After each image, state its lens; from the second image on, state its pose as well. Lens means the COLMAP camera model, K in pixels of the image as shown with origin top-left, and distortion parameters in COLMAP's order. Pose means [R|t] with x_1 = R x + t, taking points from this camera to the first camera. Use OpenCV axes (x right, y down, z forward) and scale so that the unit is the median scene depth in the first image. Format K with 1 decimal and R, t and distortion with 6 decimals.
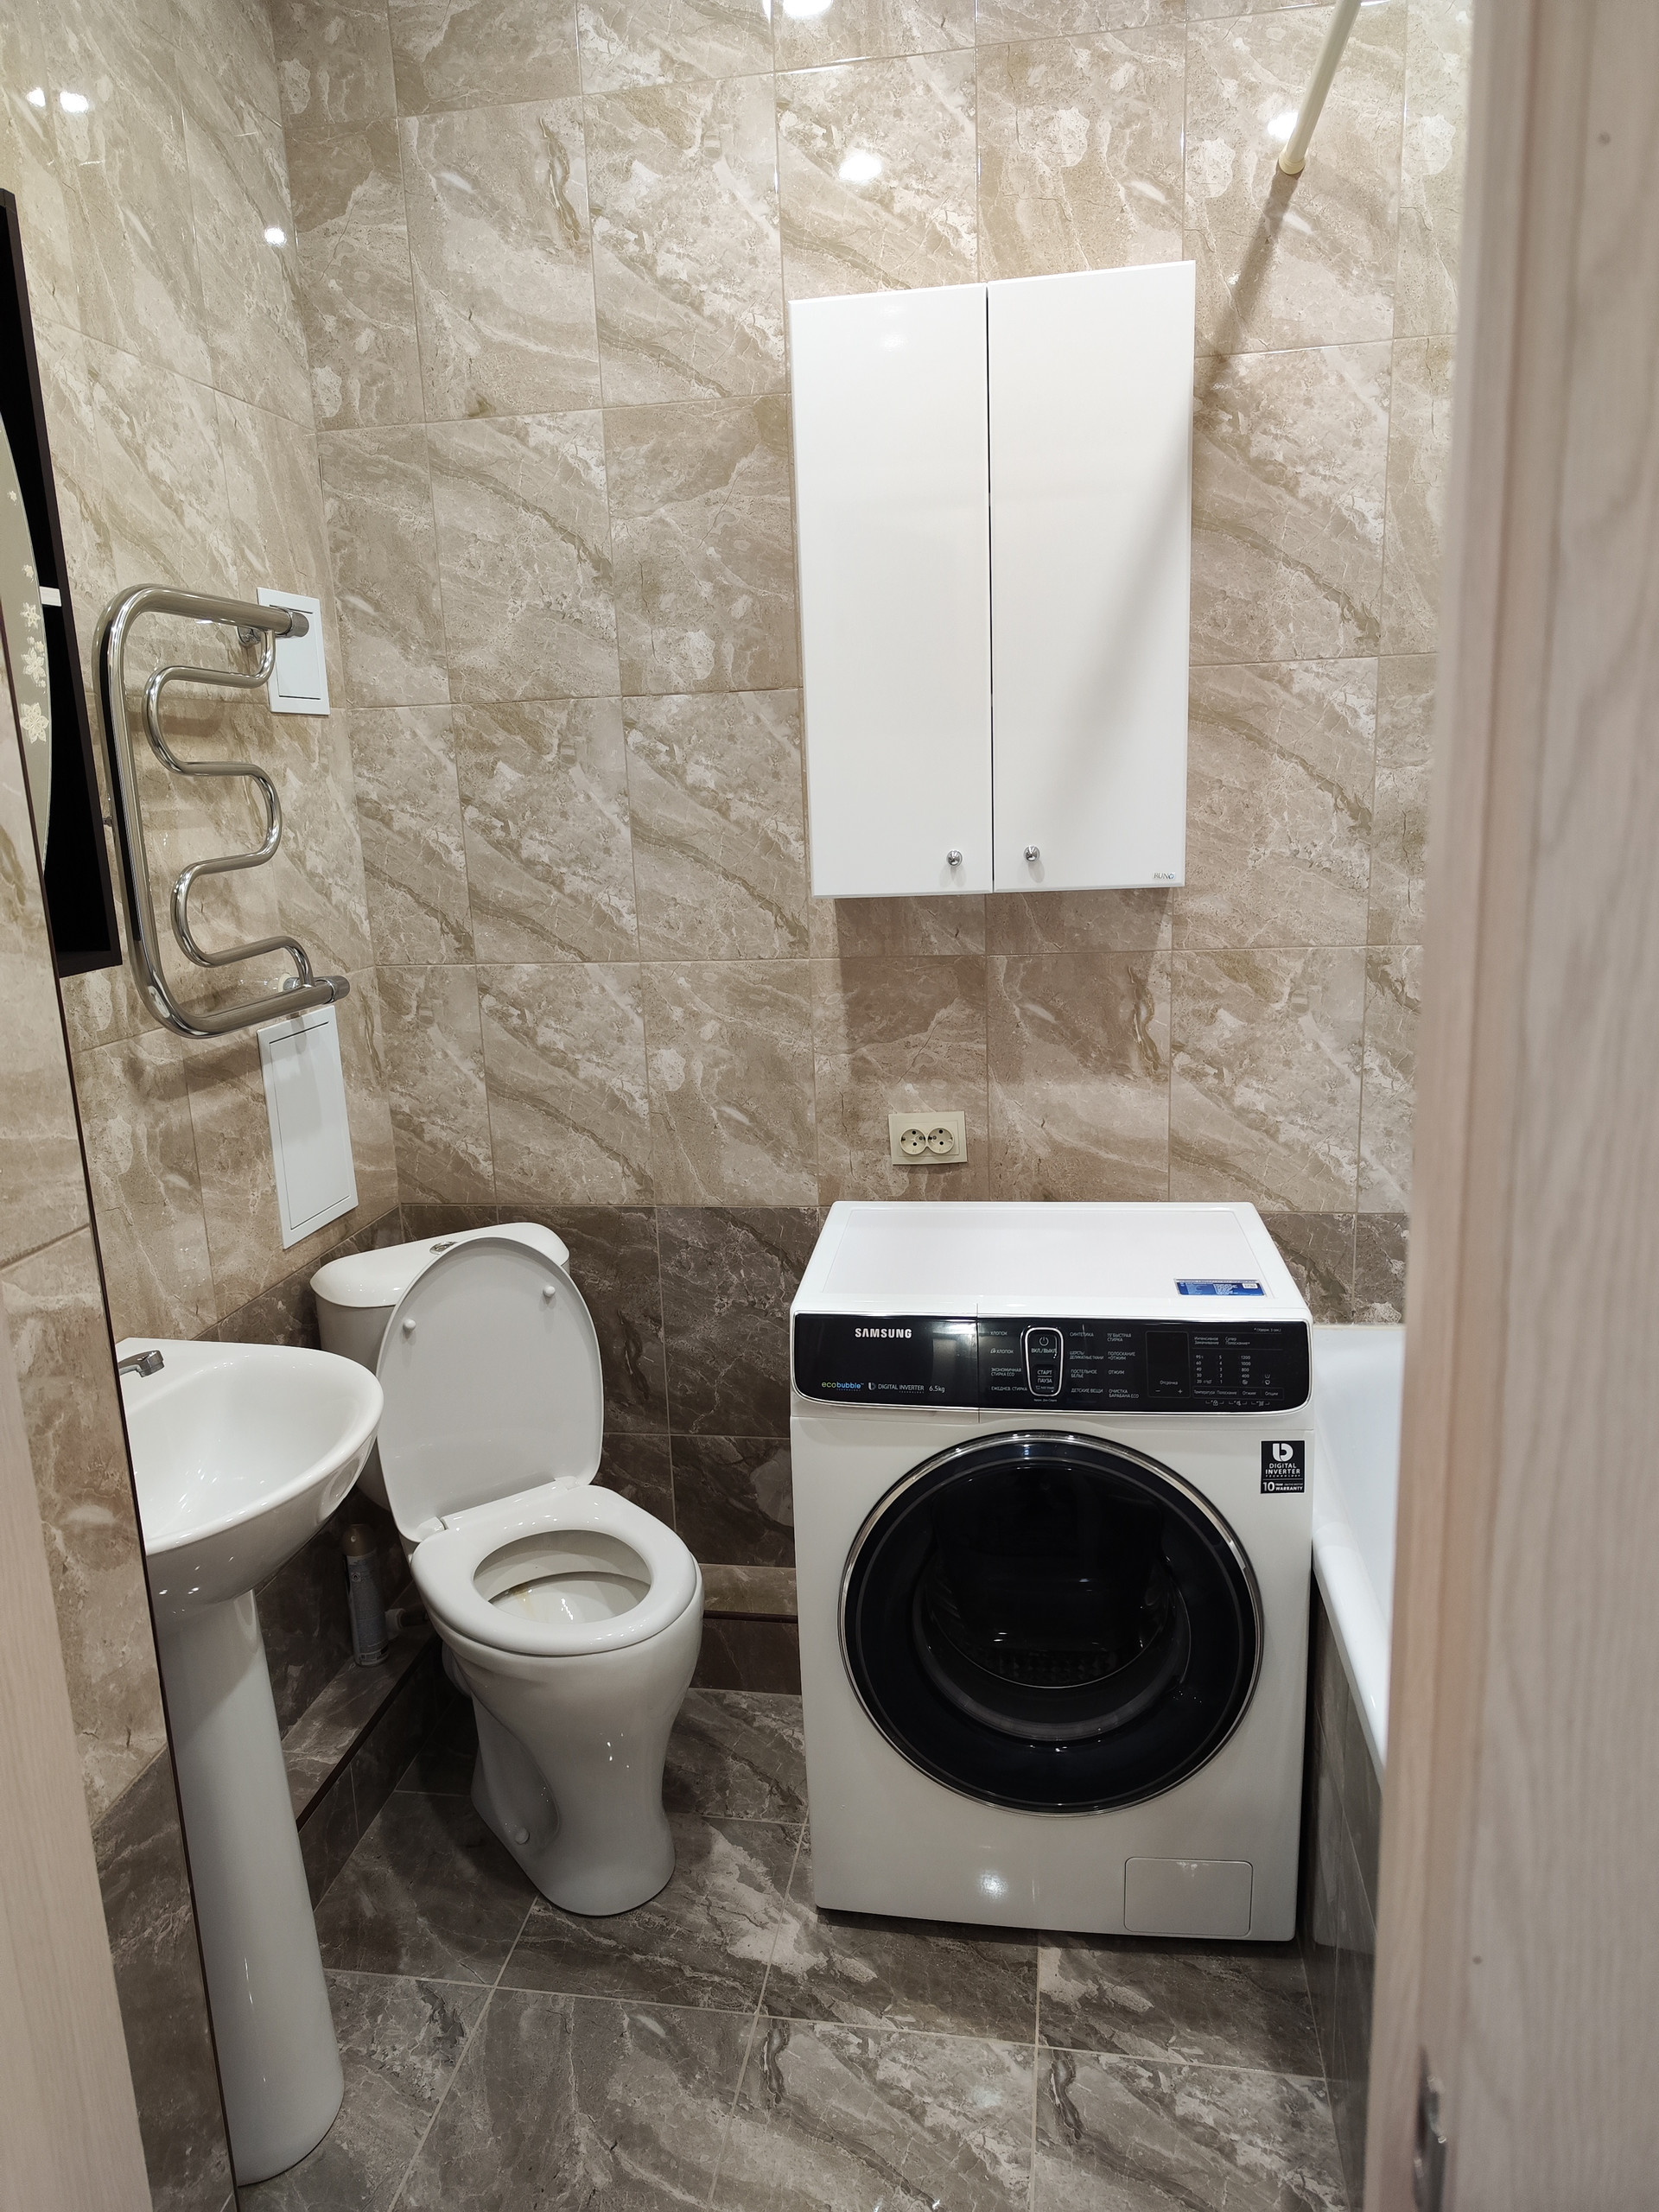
lens RADIAL K [[1489.5, 0, 828.5], [0, 1489.5, 1103.8], [0, 0, 1]] dist [0.024990, -0.018478]
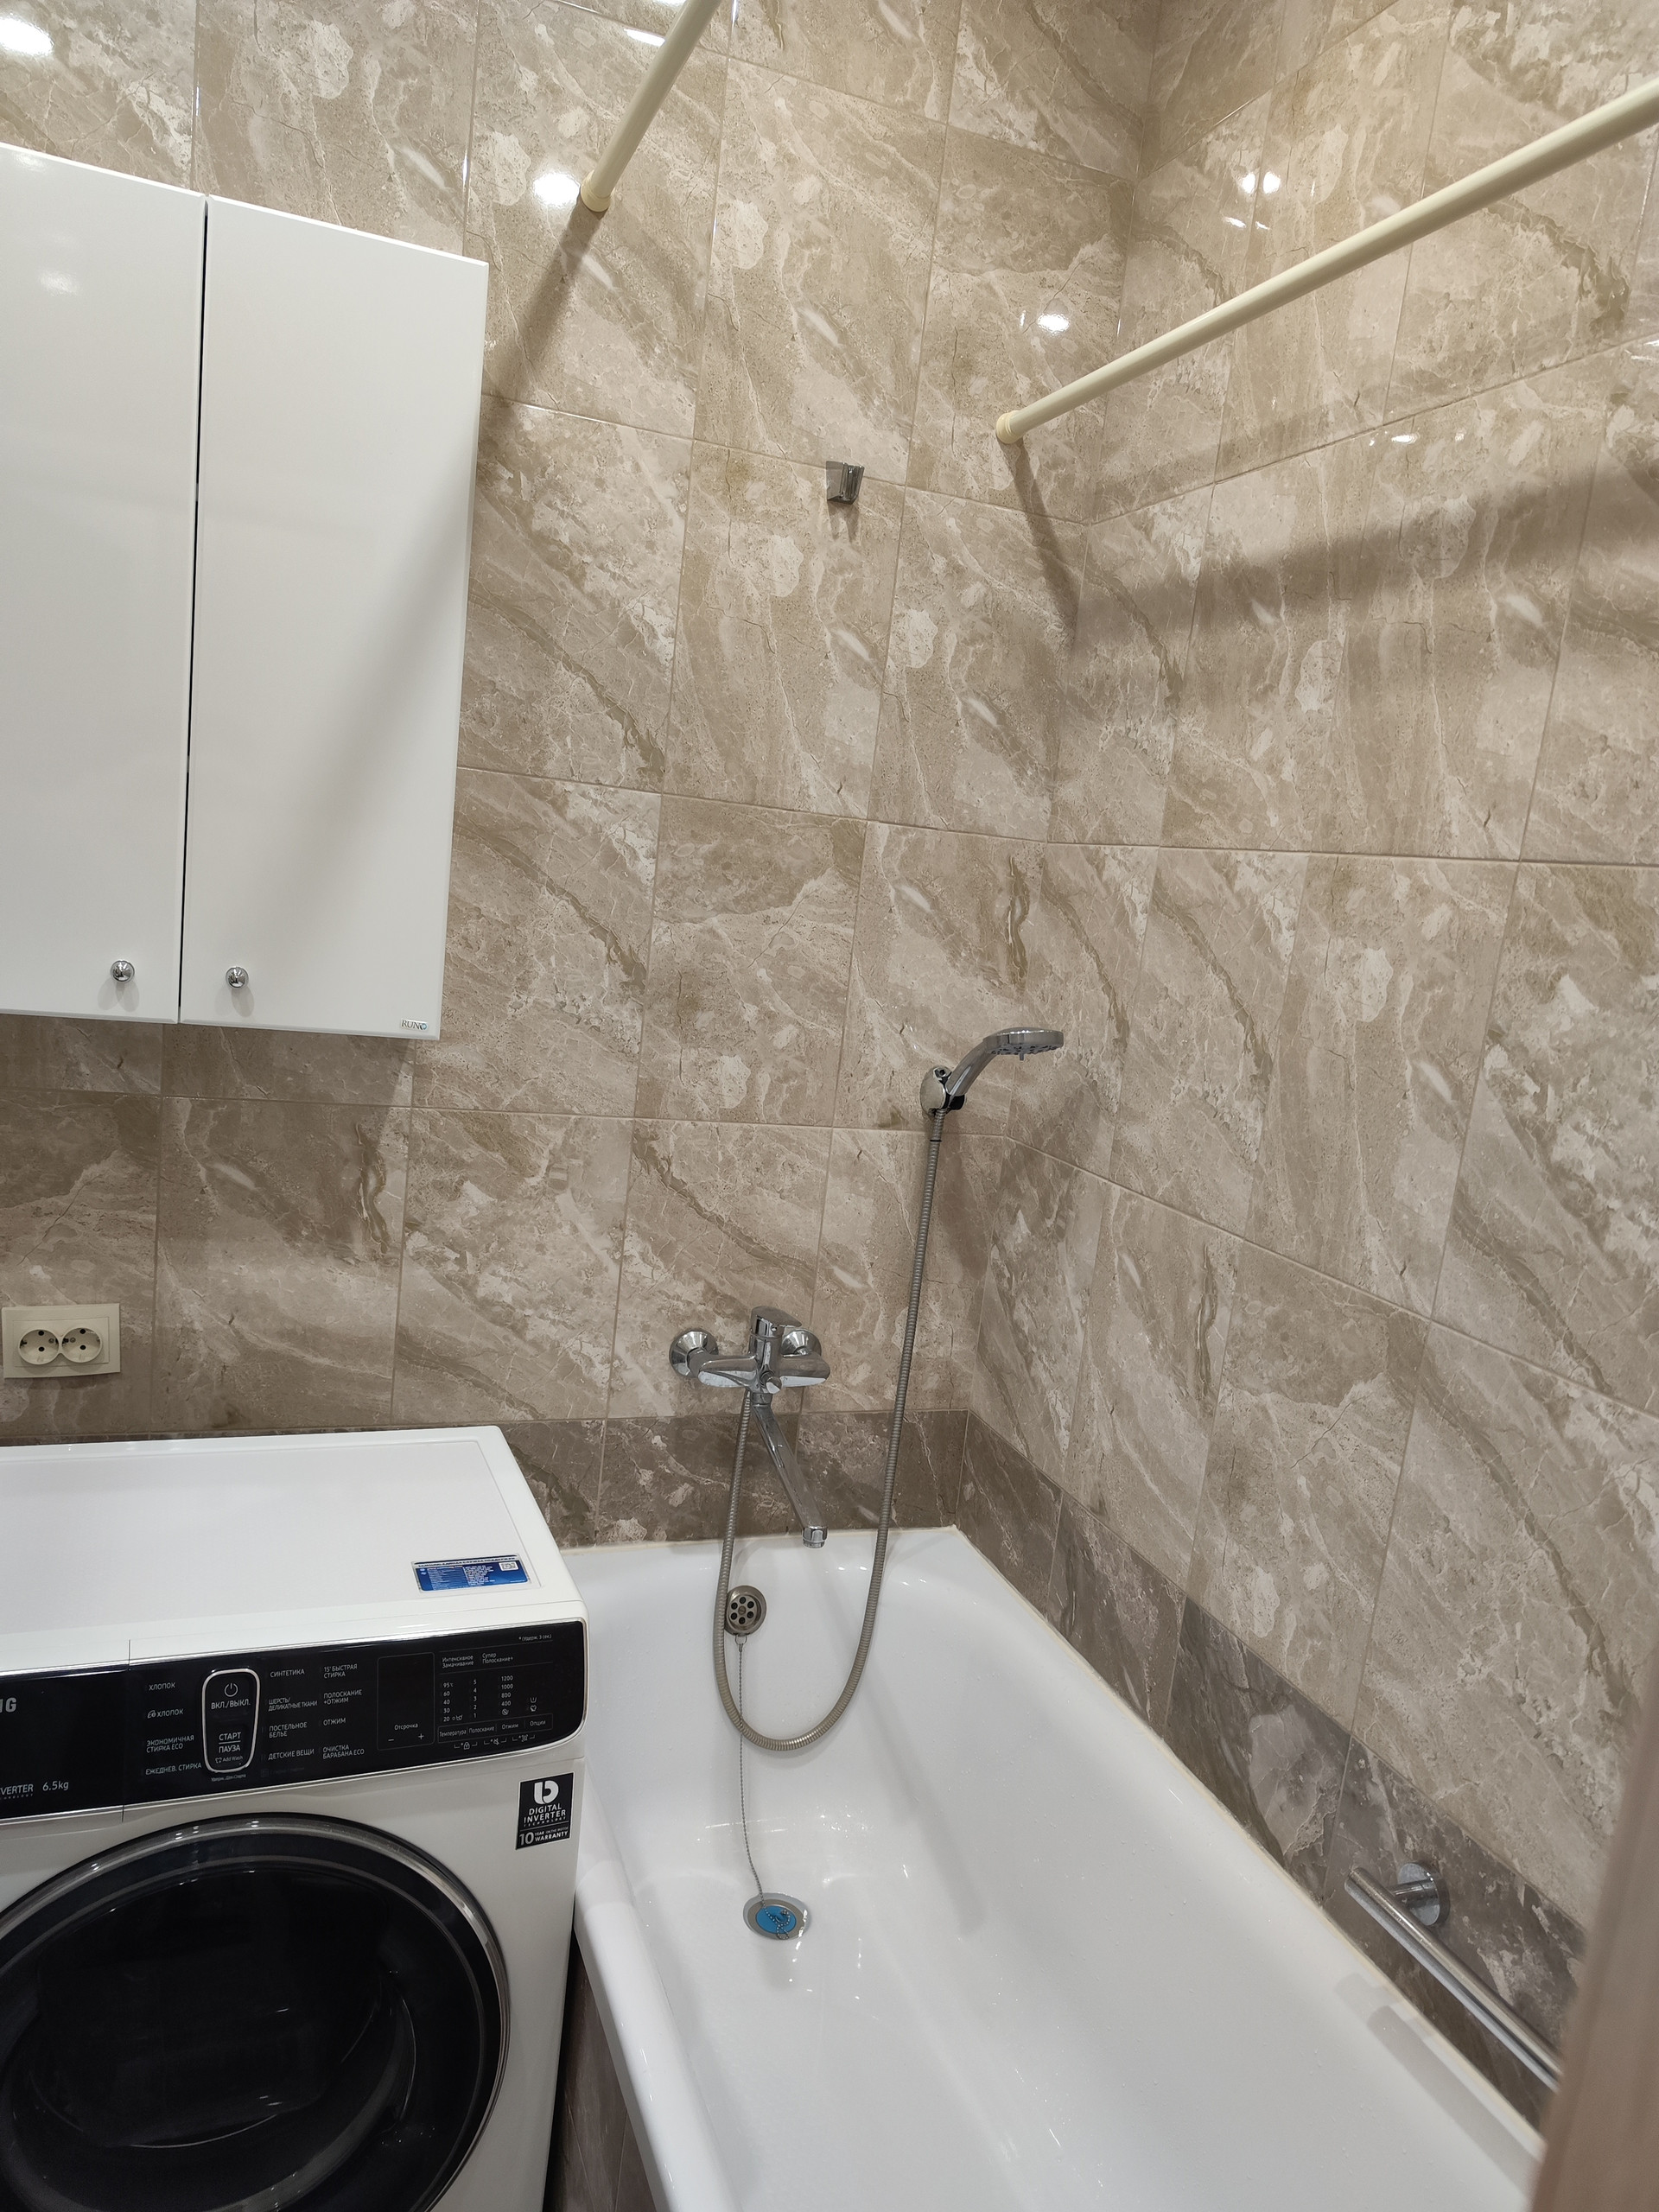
lens RADIAL K [[1489.5, 0, 807.8], [0, 1489.5, 1162.4], [0, 0, 1]] dist [0.024990, -0.018478]
pose [[0.863507, 0.043822, 0.502429, 0.010522], [-0.039474, 0.999034, -0.019293, -0.068460], [-0.502790, -0.003173, 0.864403, 0.197427]]
